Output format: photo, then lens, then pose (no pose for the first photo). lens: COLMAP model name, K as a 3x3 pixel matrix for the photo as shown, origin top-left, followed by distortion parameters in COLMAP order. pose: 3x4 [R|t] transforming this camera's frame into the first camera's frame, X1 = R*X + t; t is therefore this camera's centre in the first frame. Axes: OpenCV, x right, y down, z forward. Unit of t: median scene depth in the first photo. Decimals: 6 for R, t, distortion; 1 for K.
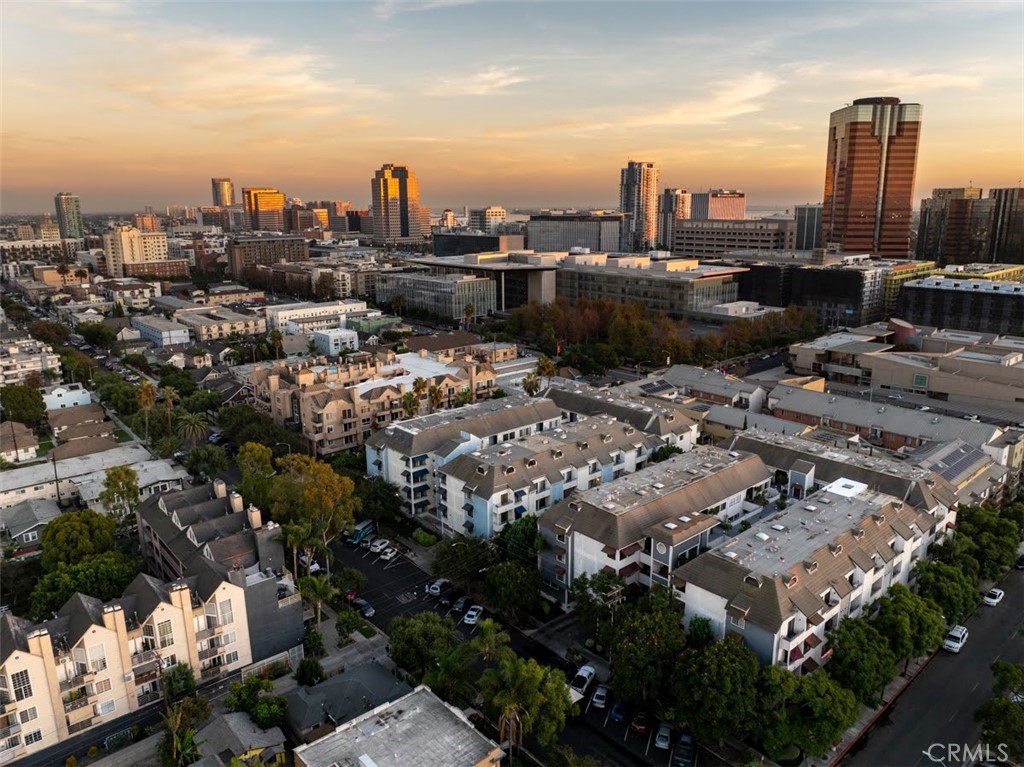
lens RADIAL K [[724.0, 0, 514.2], [0, 724.0, 381.1], [0, 0, 1]] dist [-0.038063, 0.003686]
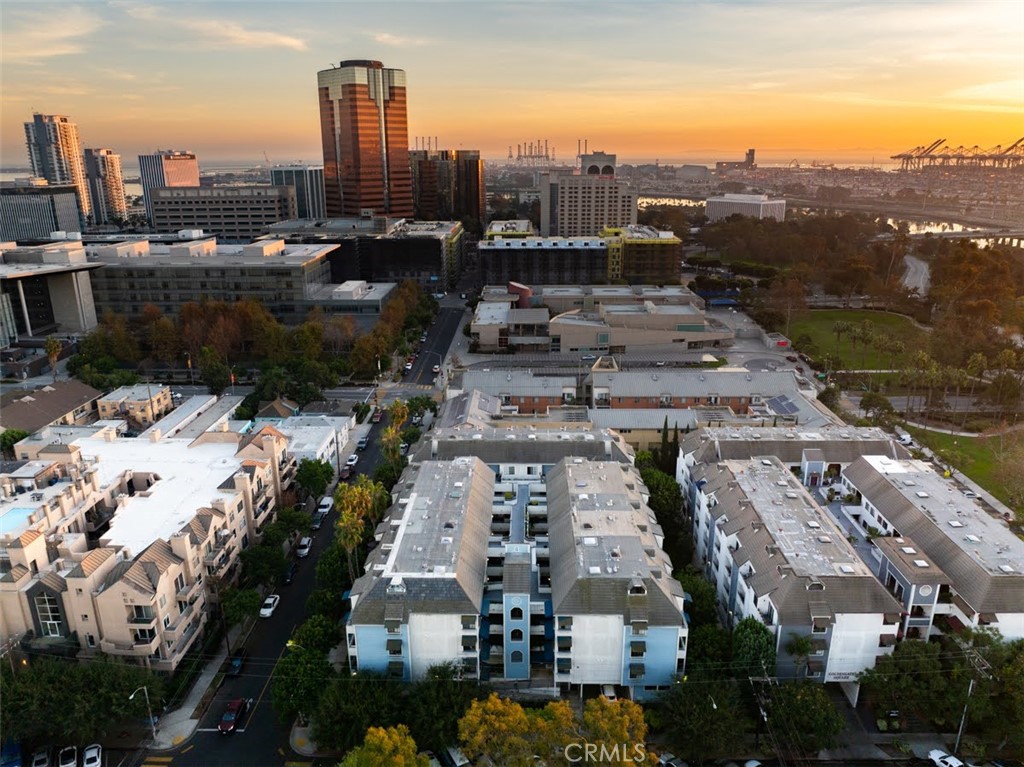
lens RADIAL K [[724.0, 0, 518.0], [0, 724.0, 382.0], [0, 0, 1]] dist [-0.038063, 0.003686]
pose [[0.668709, -0.216091, 0.711431, -0.190196], [0.173104, 0.975789, 0.133679, -0.062320], [-0.723093, 0.033759, 0.689925, 0.190708]]
